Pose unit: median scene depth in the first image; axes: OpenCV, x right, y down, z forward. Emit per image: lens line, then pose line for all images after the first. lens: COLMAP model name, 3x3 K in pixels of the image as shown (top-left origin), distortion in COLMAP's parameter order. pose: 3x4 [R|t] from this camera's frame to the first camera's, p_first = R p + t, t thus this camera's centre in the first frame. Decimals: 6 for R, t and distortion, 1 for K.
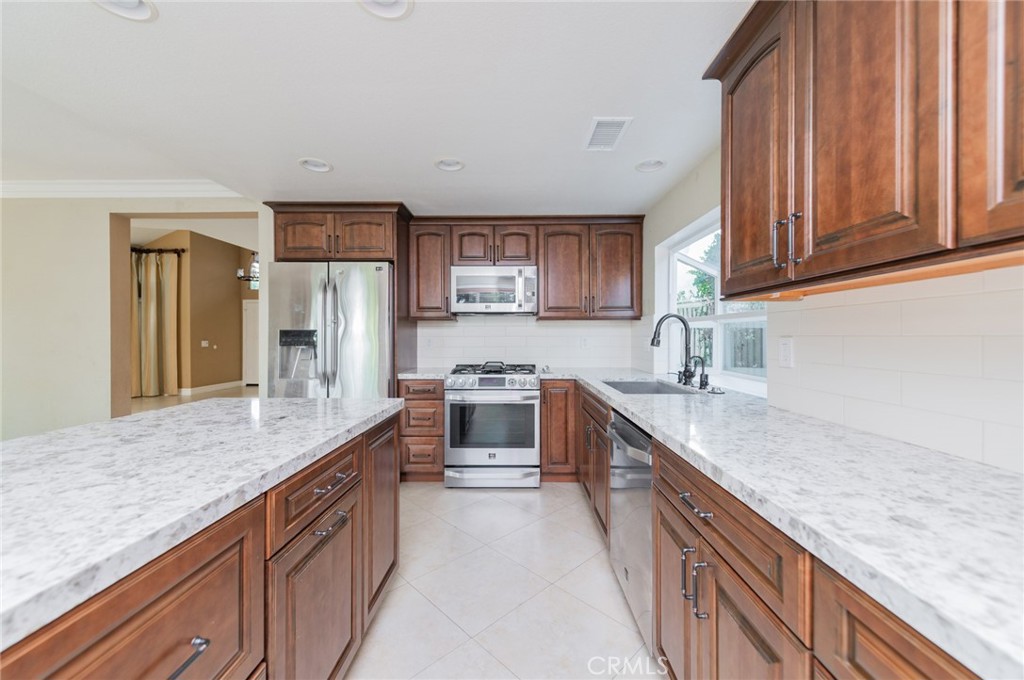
lens RADIAL K [[399.7, 0, 515.9], [0, 399.7, 339.9], [0, 0, 1]] dist [0.008749, -0.002911]
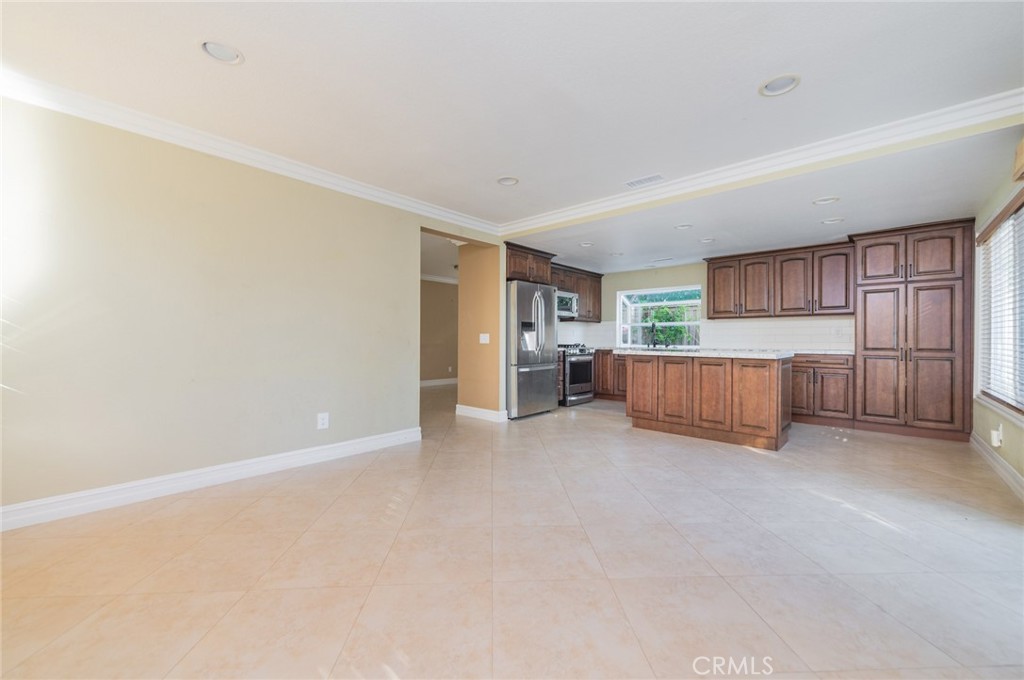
lens RADIAL K [[399.7, 0, 516.5], [0, 399.7, 342.2], [0, 0, 1]] dist [0.008749, -0.002911]
pose [[0.662710, -0.002528, 0.748872, -1.751666], [0.000319, 0.999995, 0.003093, 0.052873], [-0.748876, -0.001811, 0.662708, -0.082661]]
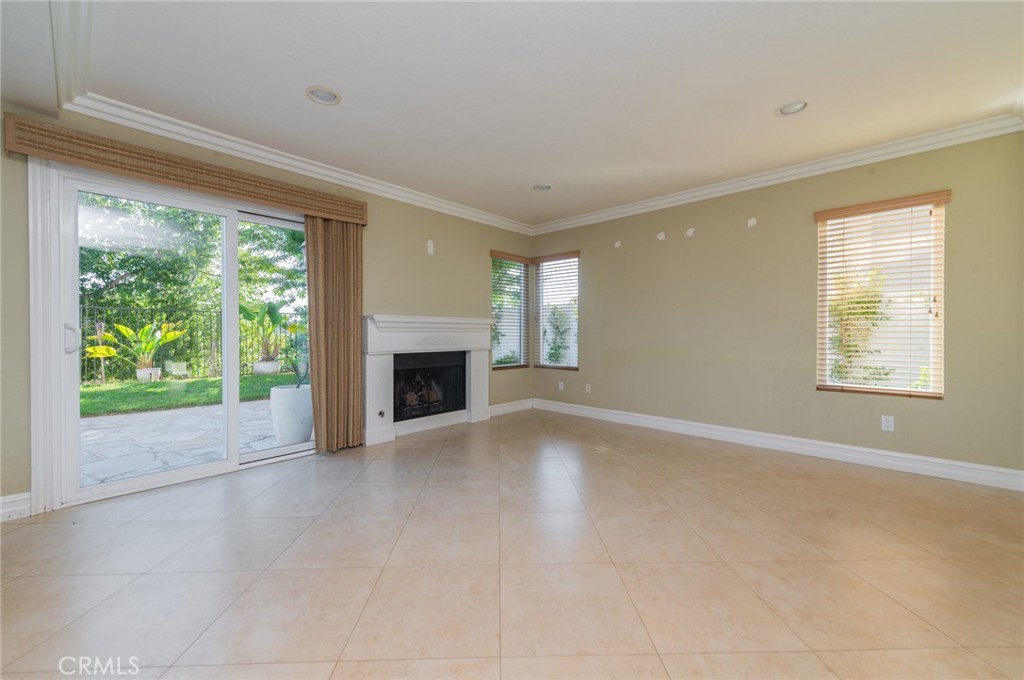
lens RADIAL K [[399.7, 0, 514.4], [0, 399.7, 339.0], [0, 0, 1]] dist [0.008749, -0.002911]
pose [[-0.675829, 0.012098, -0.736960, -0.659470], [-0.003590, 0.999799, 0.019704, 0.052880], [0.737050, 0.015962, -0.675650, 0.782291]]
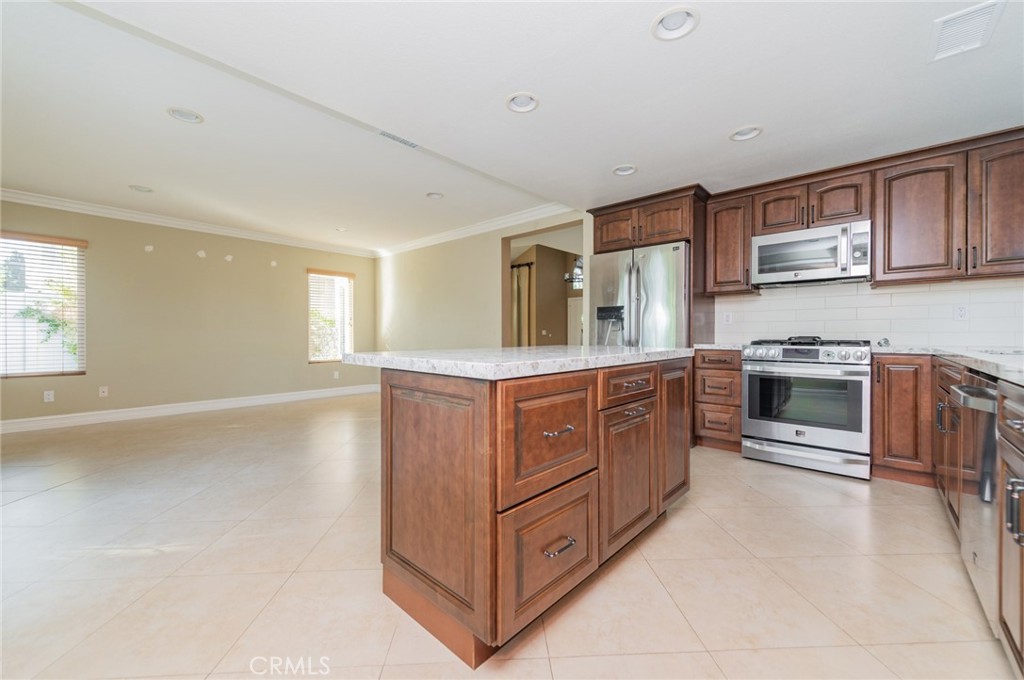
lens RADIAL K [[399.7, 0, 511.7], [0, 399.7, 336.8], [0, 0, 1]] dist [0.008749, -0.002911]
pose [[0.744726, 0.003772, -0.667360, 0.060066], [-0.004678, 0.999989, 0.000433, 0.067542], [0.667354, 0.002799, 0.744736, -0.130926]]
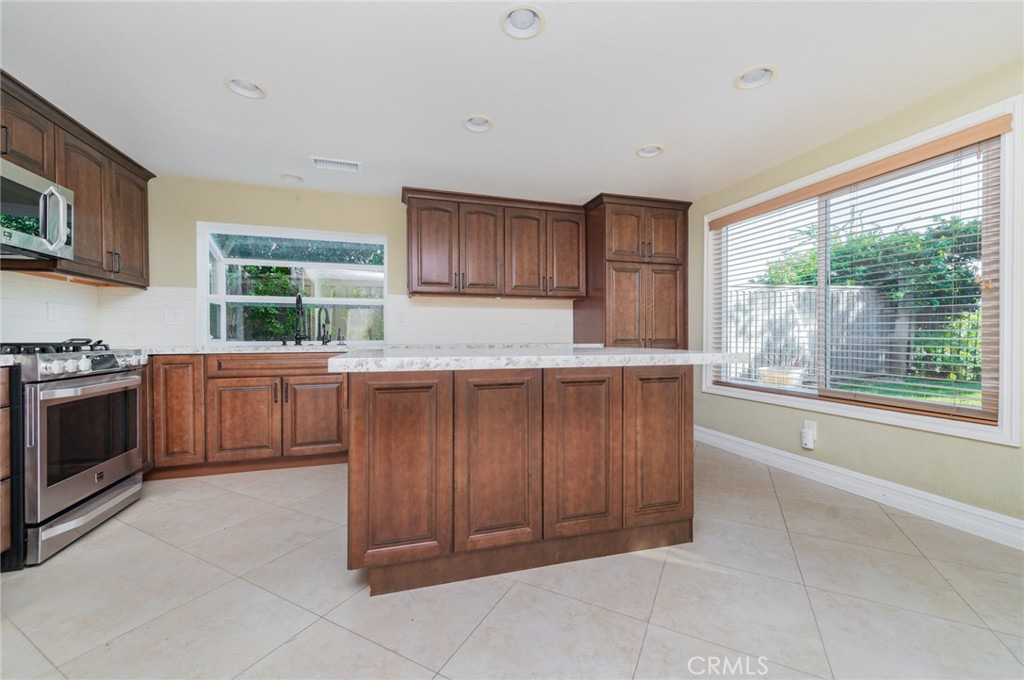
lens RADIAL K [[399.7, 0, 512.9], [0, 399.7, 335.9], [0, 0, 1]] dist [0.008749, -0.002911]
pose [[-0.310339, -0.003809, 0.950618, -0.880668], [0.004150, 0.999977, 0.005361, 0.059502], [-0.950617, 0.005609, -0.310316, 0.550736]]
